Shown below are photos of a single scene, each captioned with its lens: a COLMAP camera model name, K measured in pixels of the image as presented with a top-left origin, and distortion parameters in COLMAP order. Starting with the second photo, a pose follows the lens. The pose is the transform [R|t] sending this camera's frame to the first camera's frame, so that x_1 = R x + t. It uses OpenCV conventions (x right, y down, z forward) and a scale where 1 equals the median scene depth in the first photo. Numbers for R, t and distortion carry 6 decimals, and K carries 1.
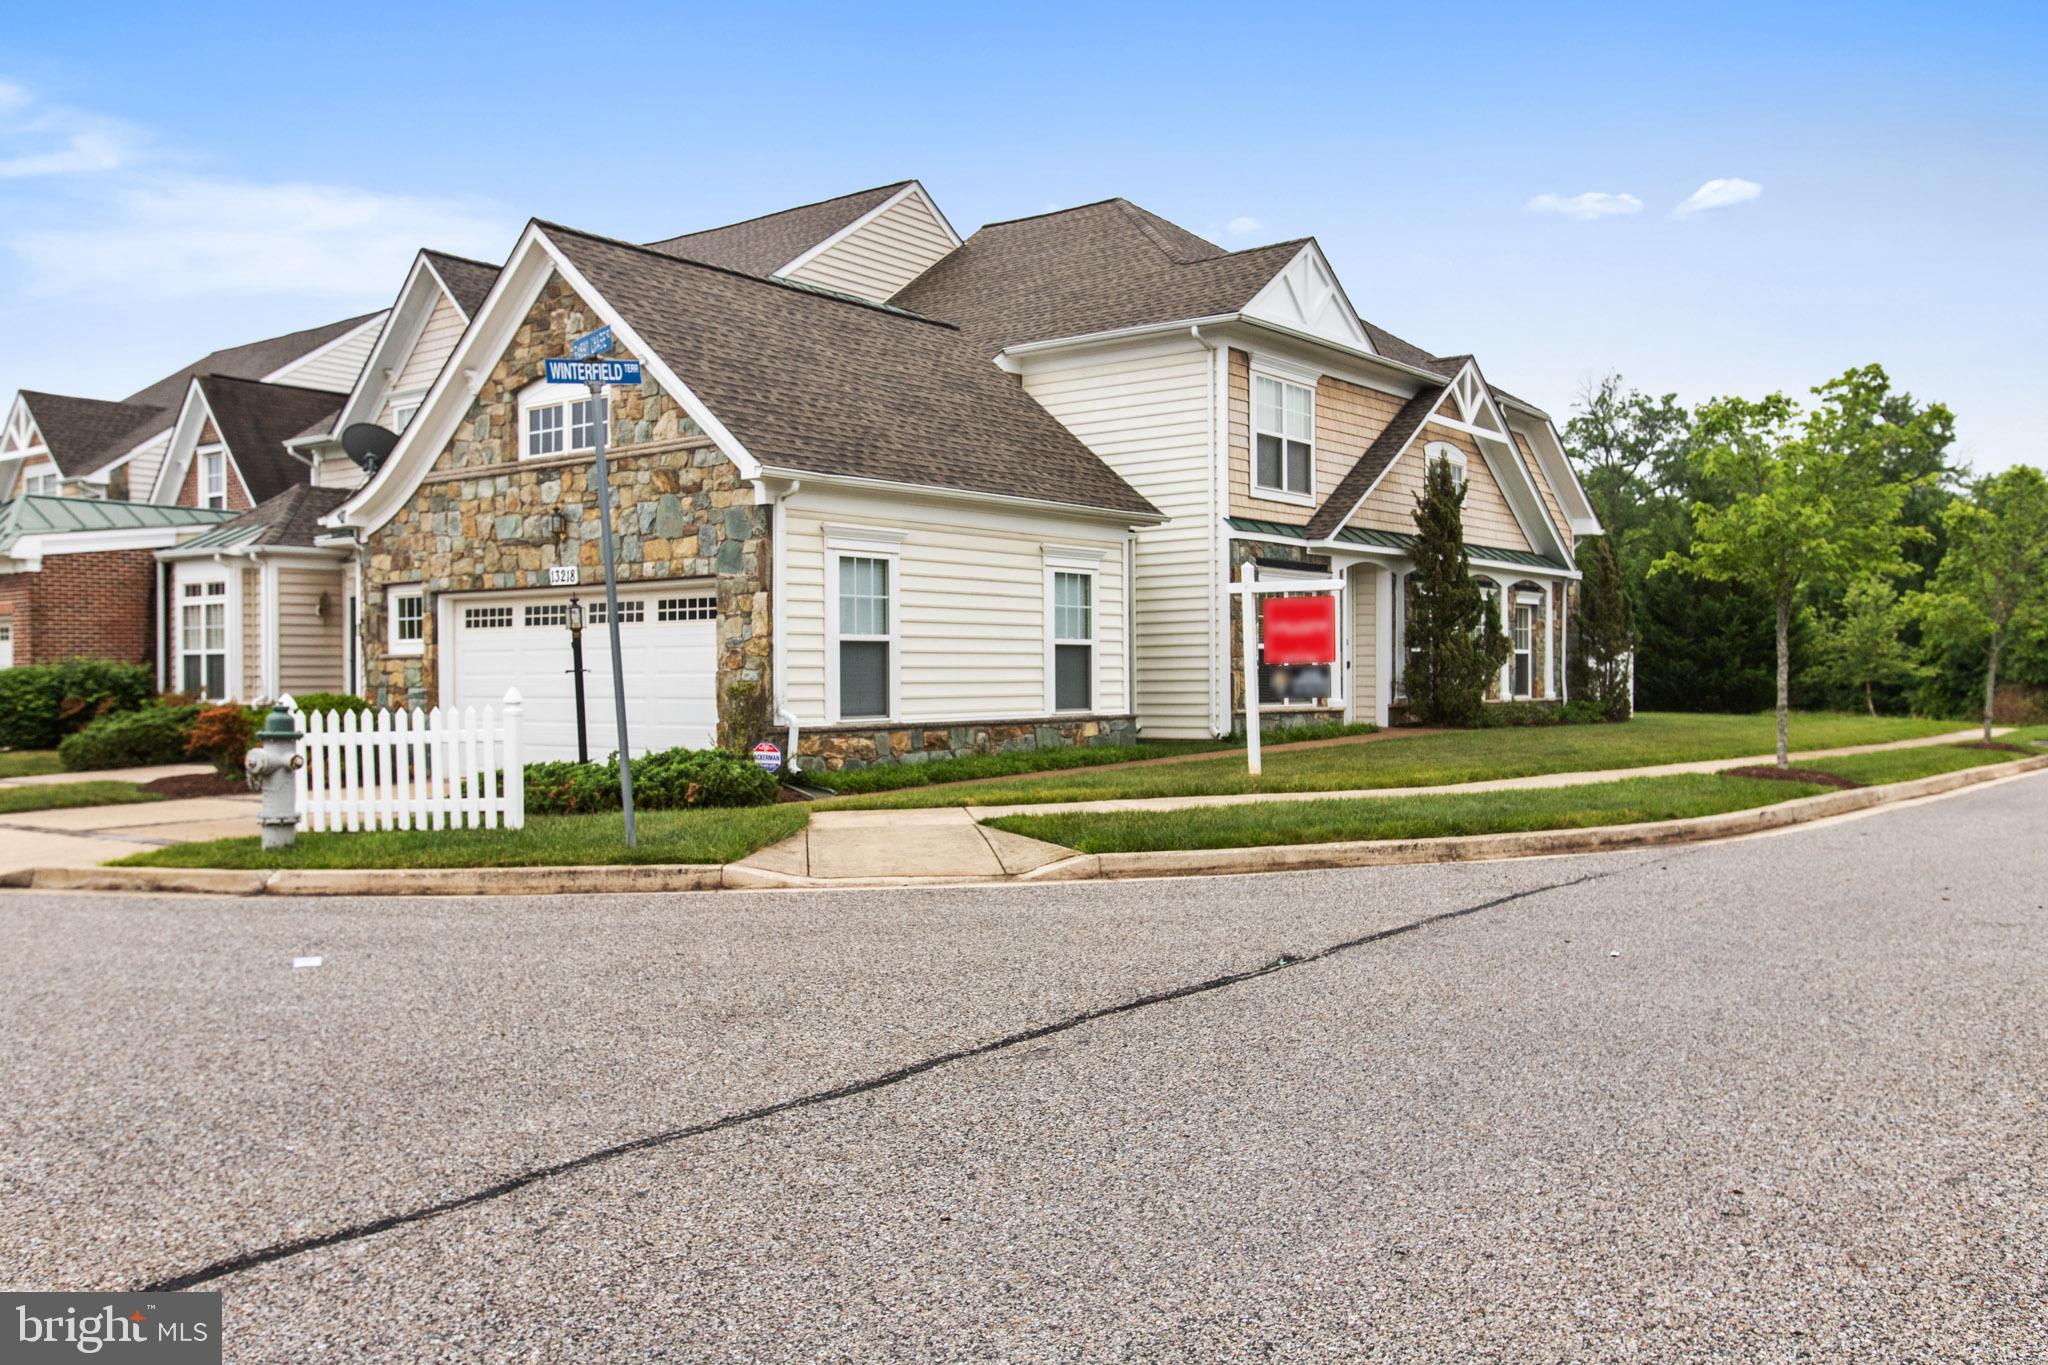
lens RADIAL K [[1747.5, 0, 1024.7], [0, 1747.5, 685.8], [0, 0, 1]] dist [0.018358, 0.002877]
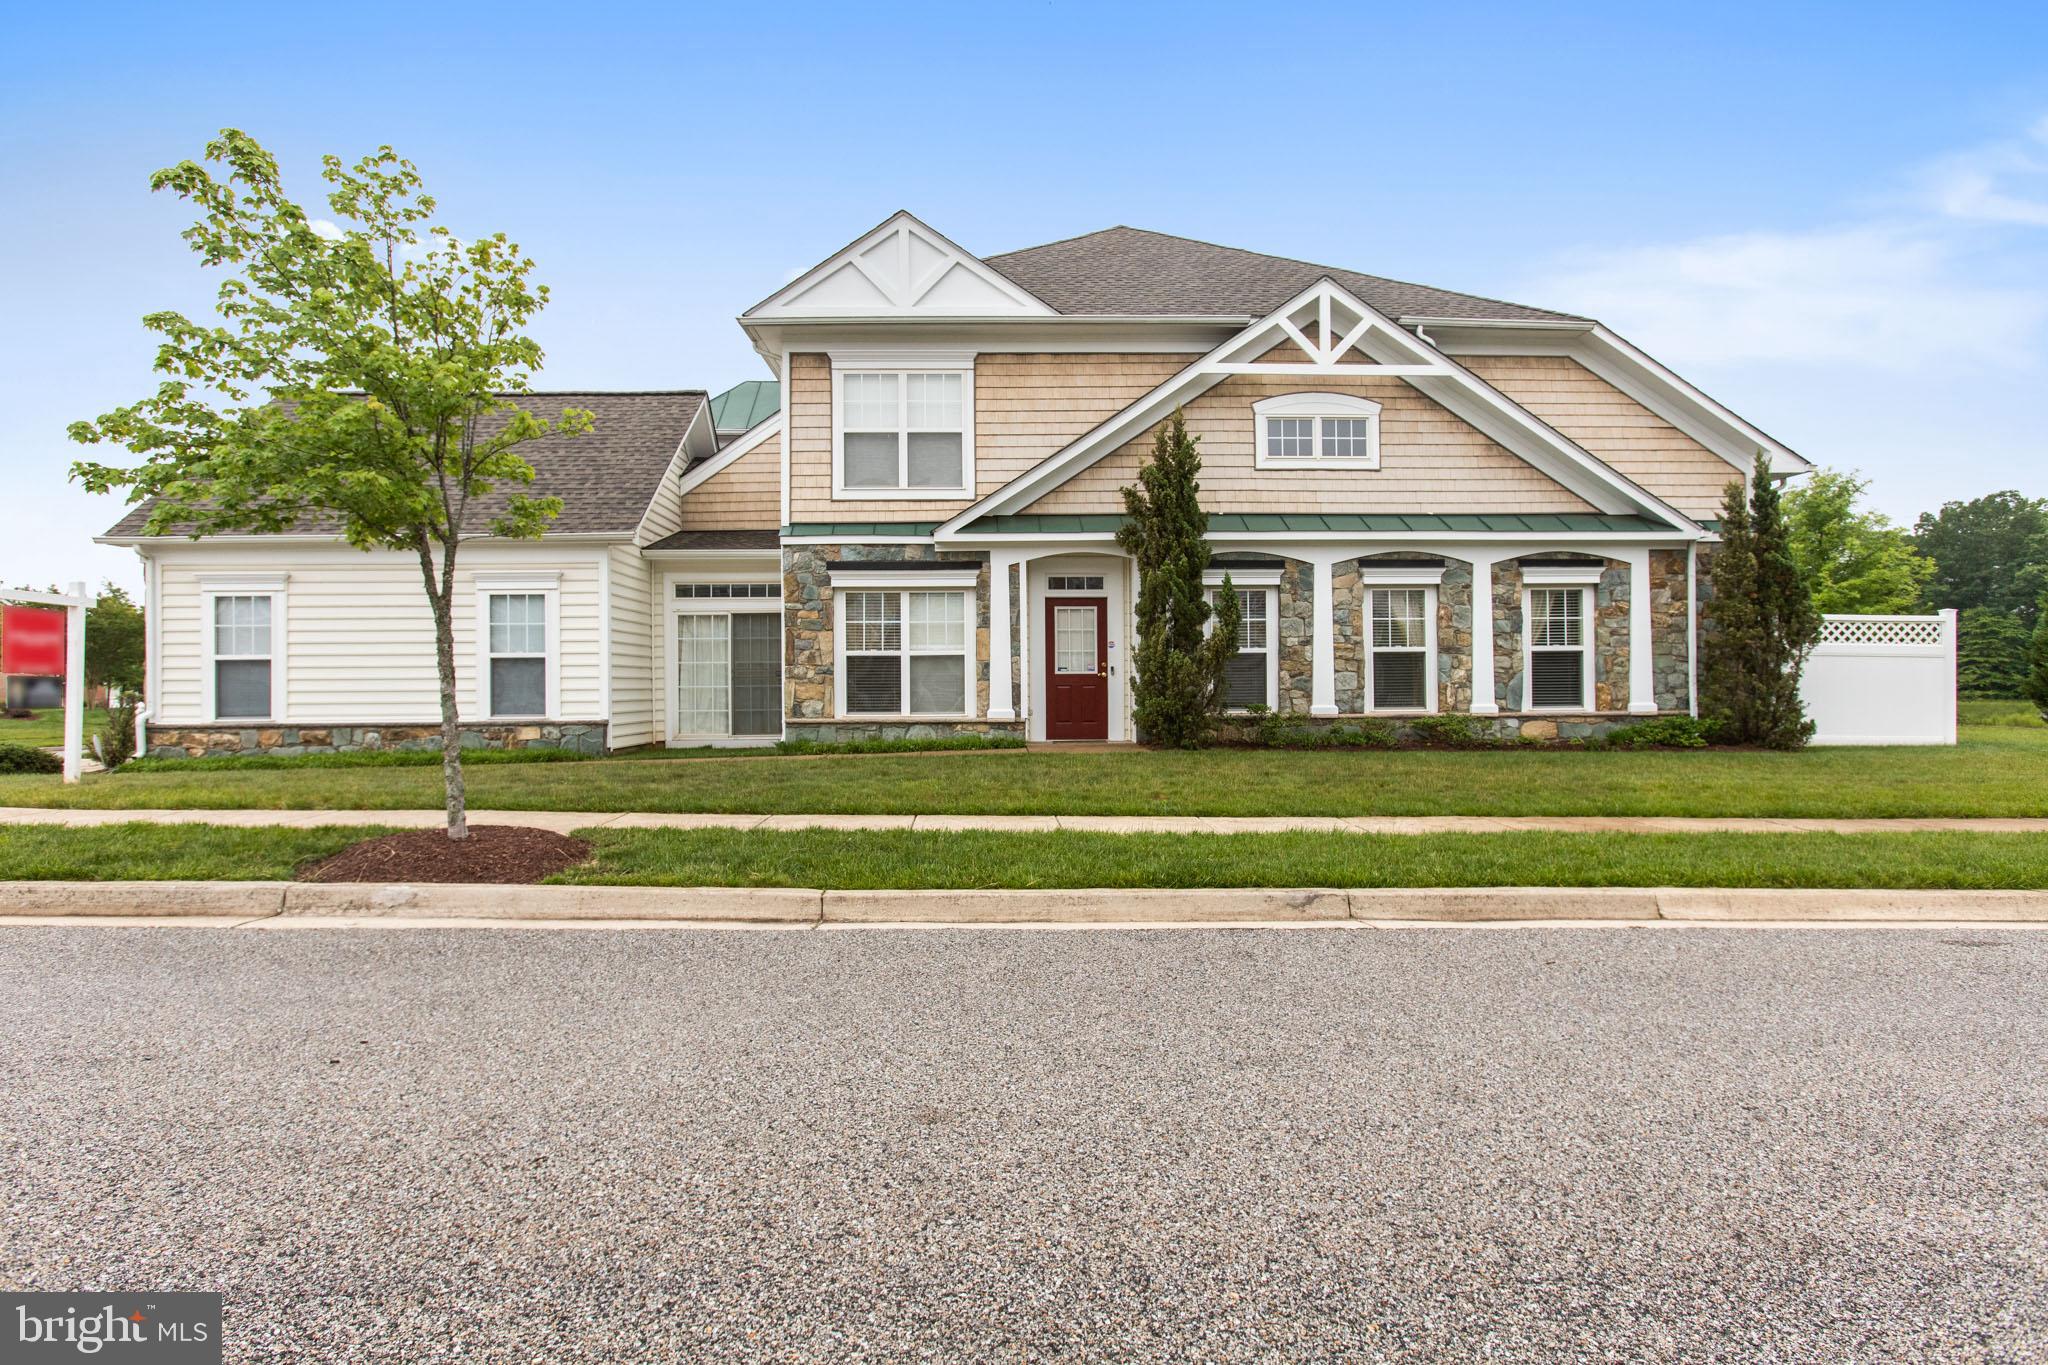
lens RADIAL K [[1047.1, 0, 1024.1], [0, 1047.1, 683.6], [0, 0, 1]] dist [-0.005255, 0.003096]
pose [[0.611342, -0.005331, -0.791348, 0.756469], [-0.000240, 0.999976, -0.006922, -0.002205], [0.791366, 0.004422, 0.611326, 0.842893]]
